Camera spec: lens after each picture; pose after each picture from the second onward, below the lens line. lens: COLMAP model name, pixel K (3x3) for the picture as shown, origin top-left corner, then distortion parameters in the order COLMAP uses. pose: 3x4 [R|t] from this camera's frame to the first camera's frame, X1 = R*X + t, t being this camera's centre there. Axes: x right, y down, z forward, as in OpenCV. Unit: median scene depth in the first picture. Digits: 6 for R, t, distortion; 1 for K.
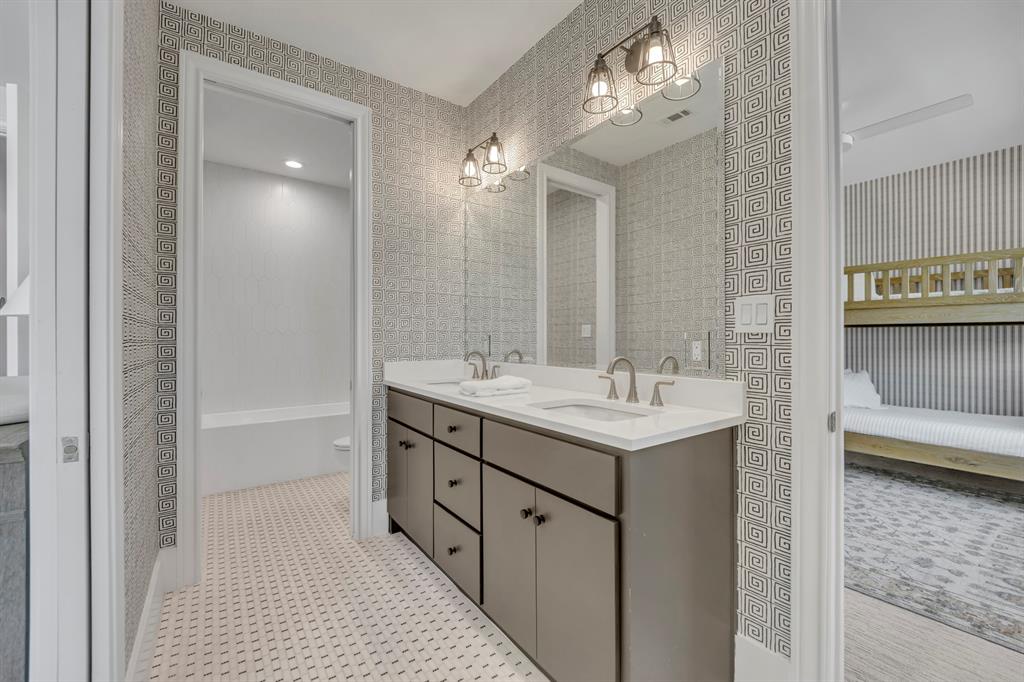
lens RADIAL K [[415.1, 0, 513.8], [0, 415.1, 340.4], [0, 0, 1]] dist [-0.002347, -0.000138]
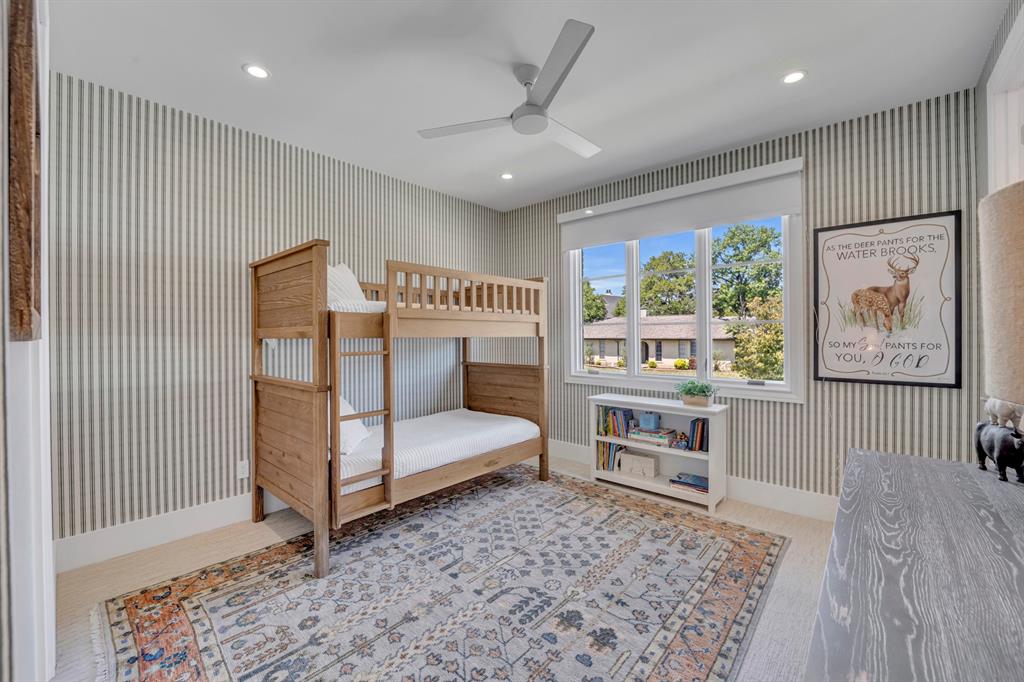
lens RADIAL K [[415.1, 0, 513.8], [0, 415.1, 336.9], [0, 0, 1]] dist [-0.002347, -0.000138]
pose [[-0.234717, -0.002219, 0.972061, 0.005316], [-0.002242, 0.999996, 0.001741, -0.048860], [-0.972061, -0.001771, -0.234721, 1.354248]]
